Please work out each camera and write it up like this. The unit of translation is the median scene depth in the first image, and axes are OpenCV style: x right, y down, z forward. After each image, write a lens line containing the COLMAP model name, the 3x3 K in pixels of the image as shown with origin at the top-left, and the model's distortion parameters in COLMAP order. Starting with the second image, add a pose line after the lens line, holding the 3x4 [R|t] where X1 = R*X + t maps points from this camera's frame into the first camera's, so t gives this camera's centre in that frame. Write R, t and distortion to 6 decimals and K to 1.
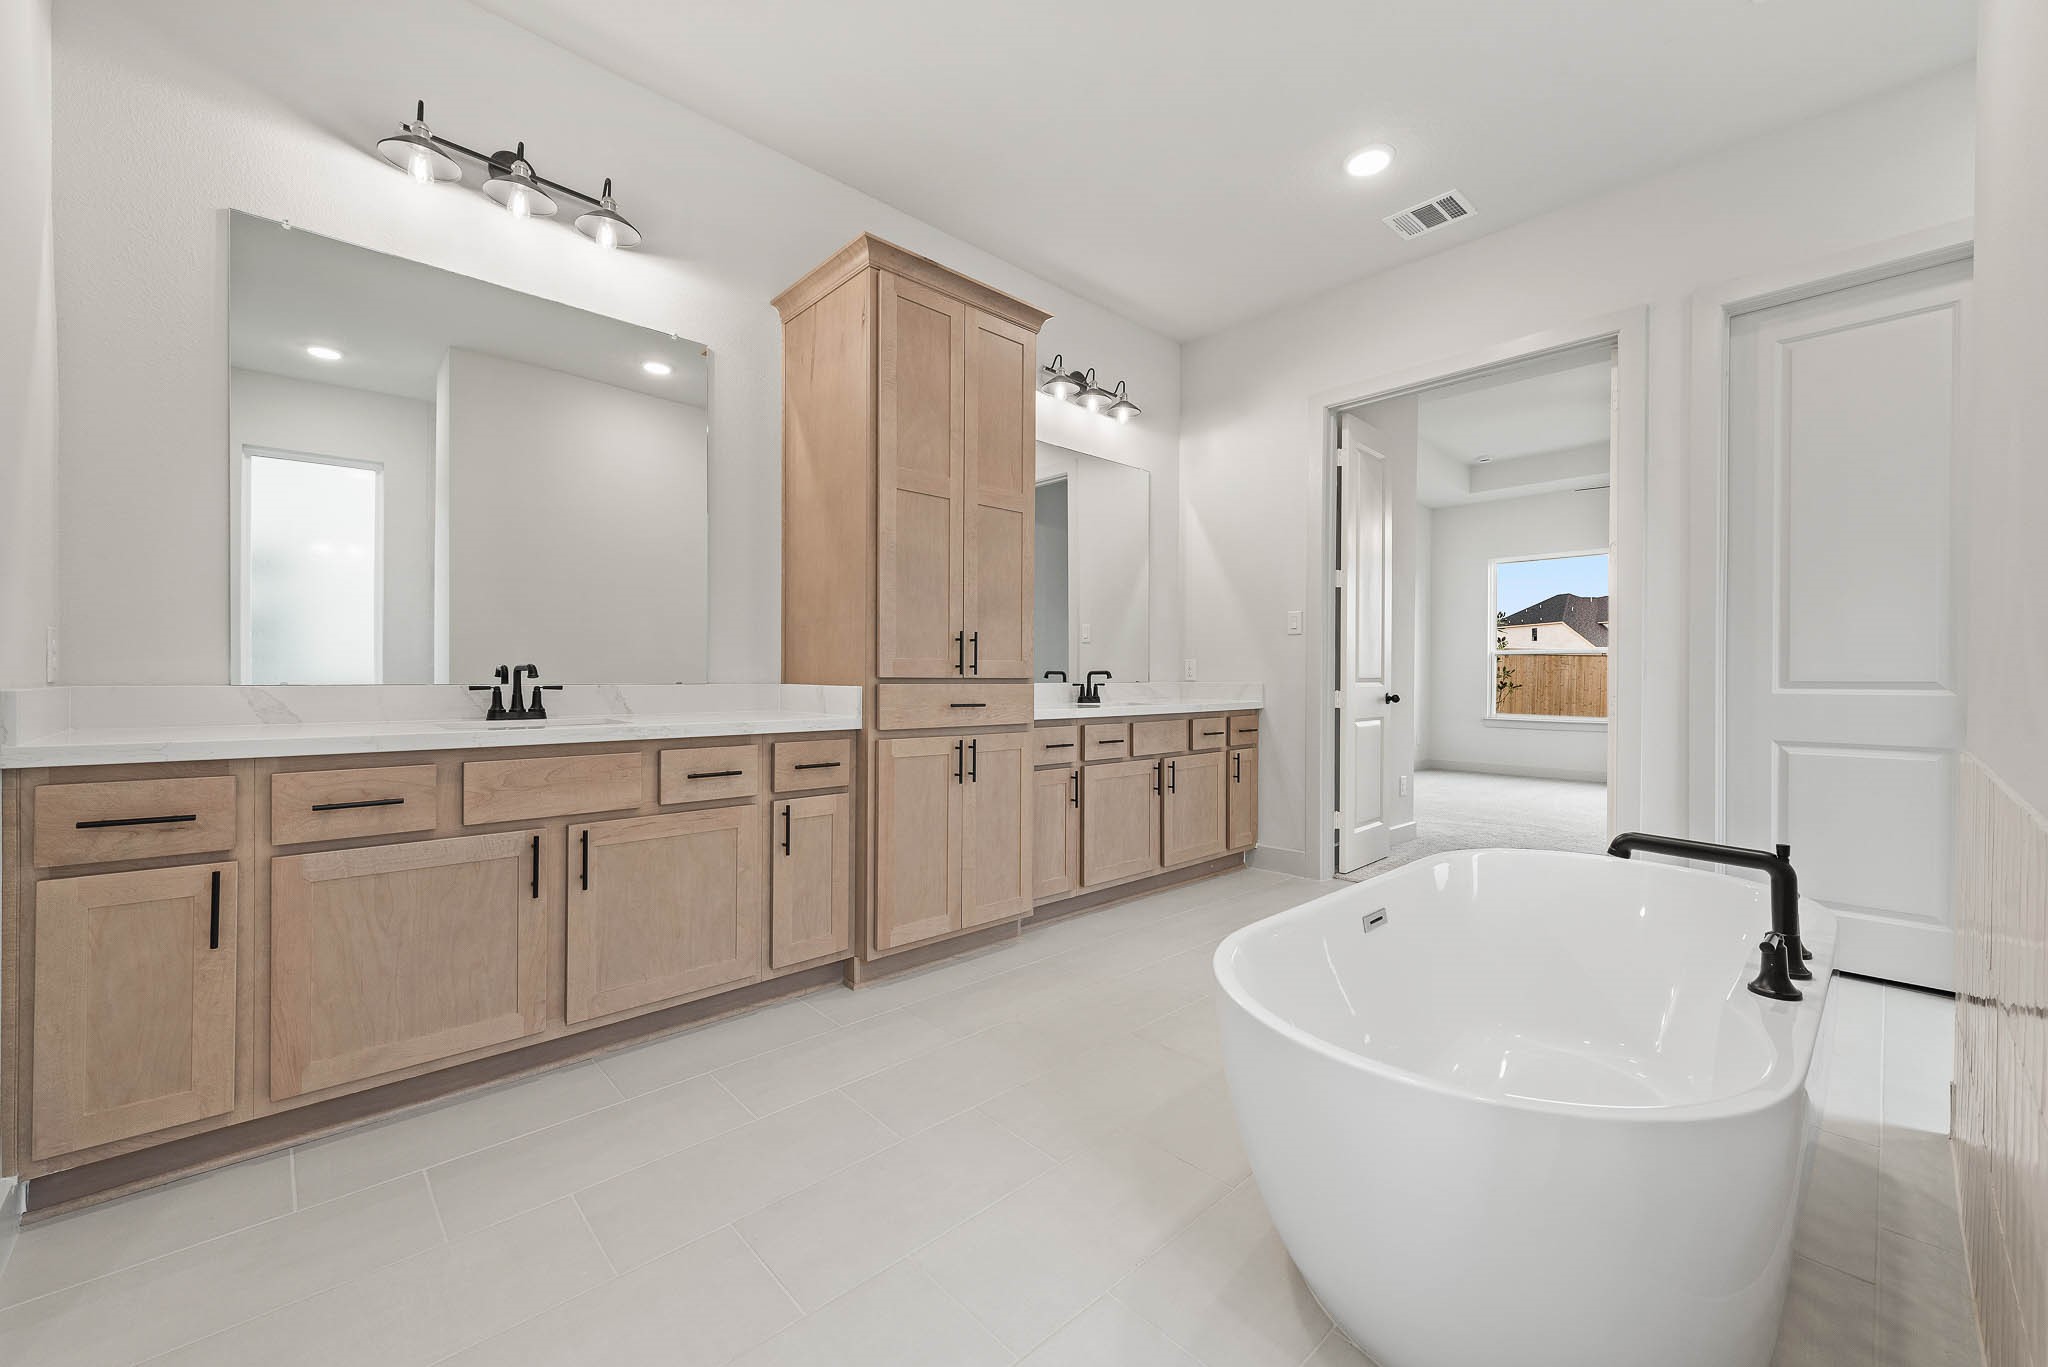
lens RADIAL K [[817.4, 0, 1015.7], [0, 817.4, 669.9], [0, 0, 1]] dist [0.003674, -0.000538]
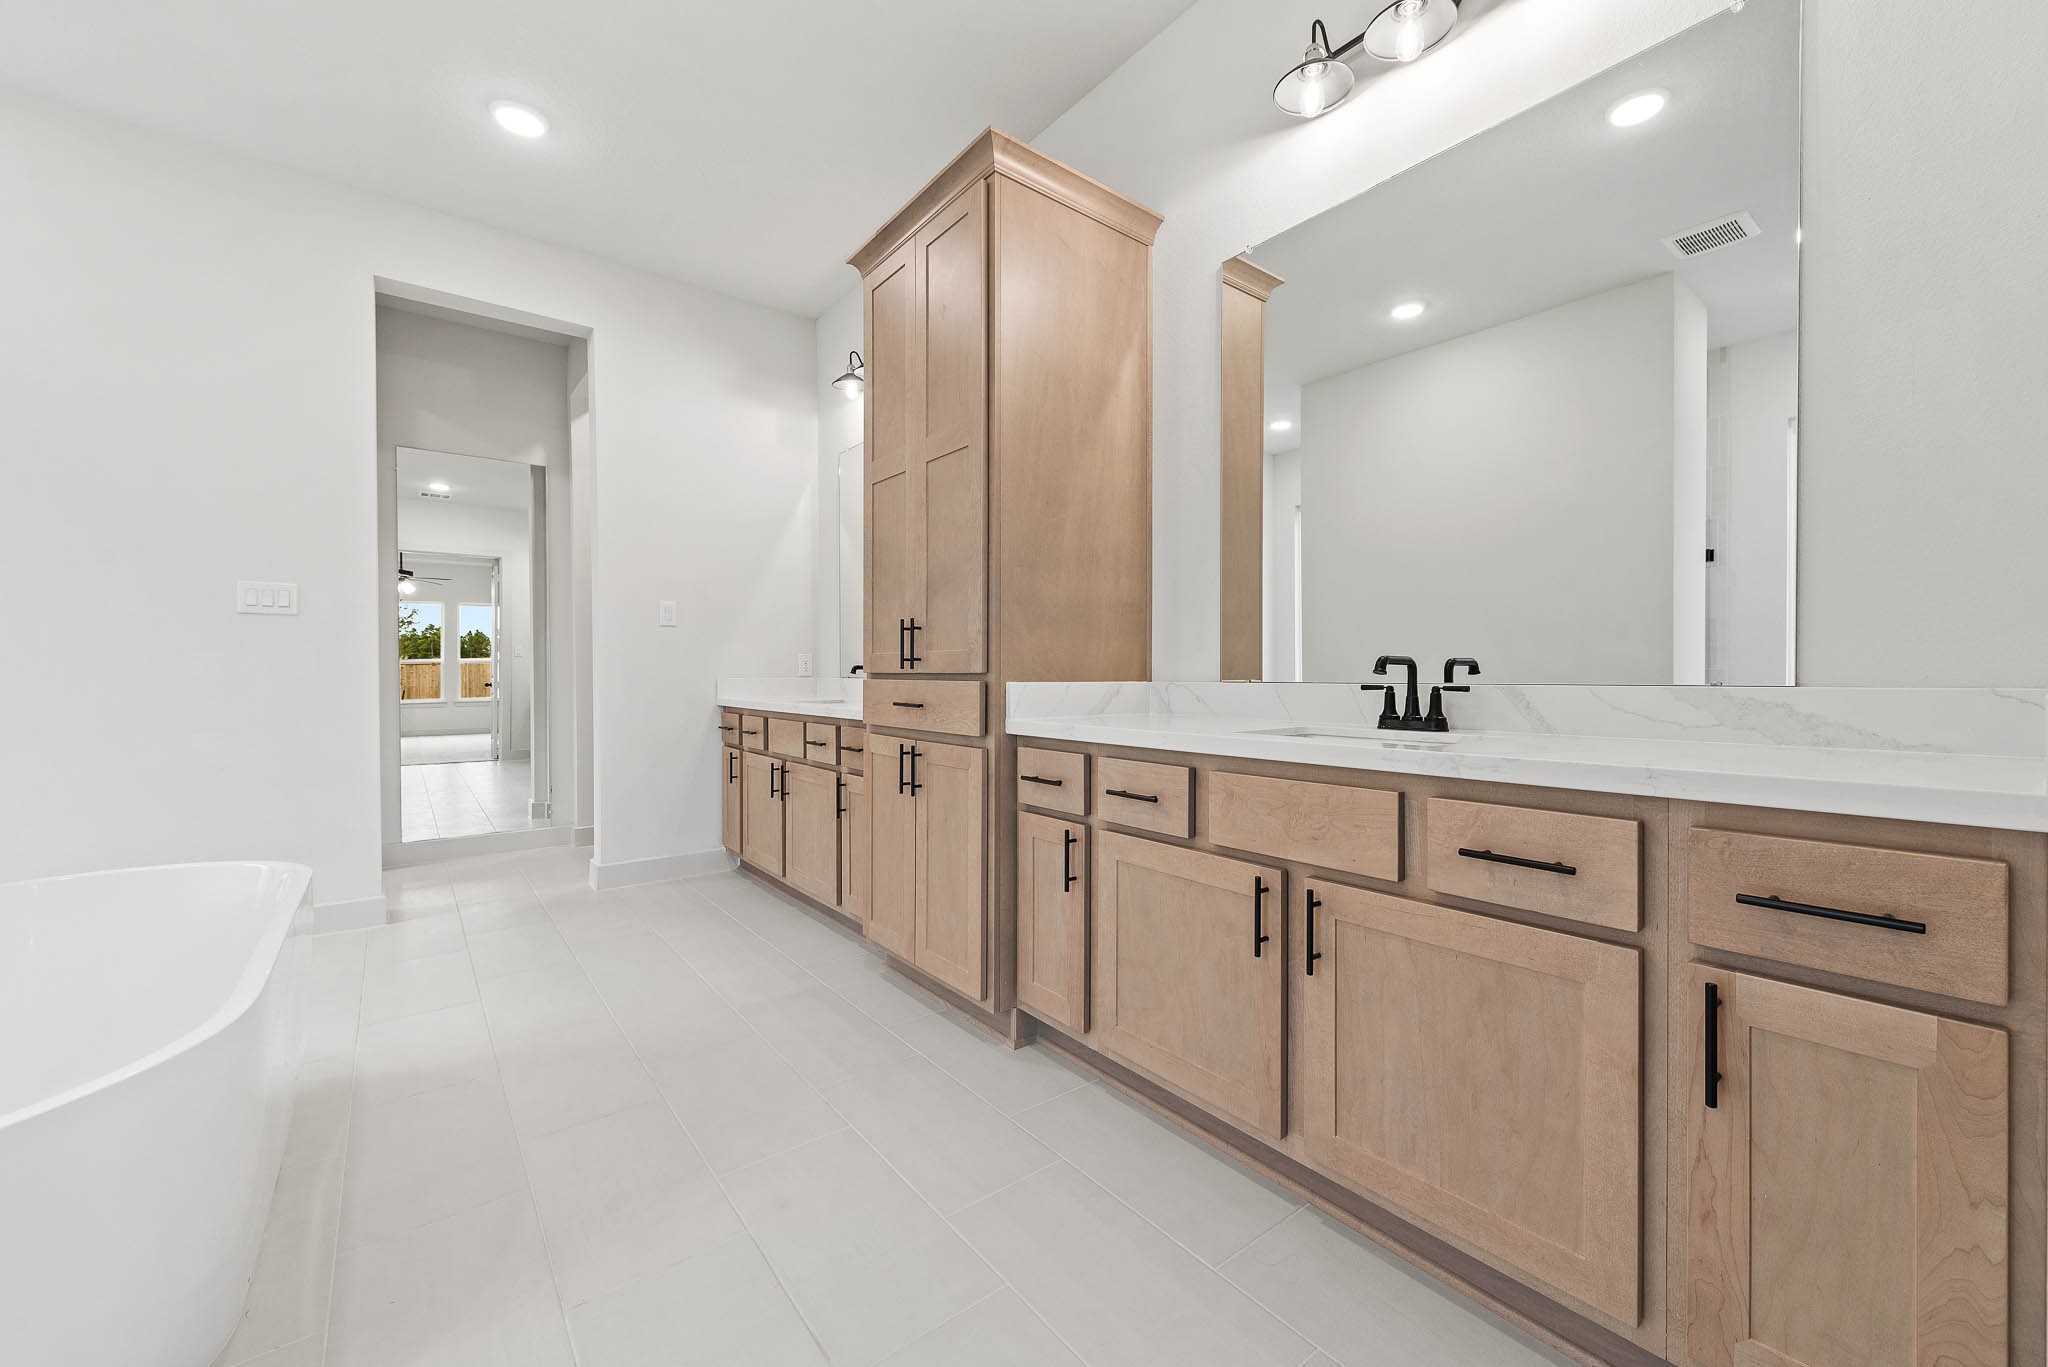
lens RADIAL K [[817.4, 0, 1014.0], [0, 817.4, 688.0], [0, 0, 1]] dist [0.003674, -0.000538]
pose [[-0.114008, 0.005969, -0.993462, 0.752262], [-0.000655, 0.999981, 0.006083, 0.019512], [0.993480, 0.001345, -0.114002, 1.160972]]
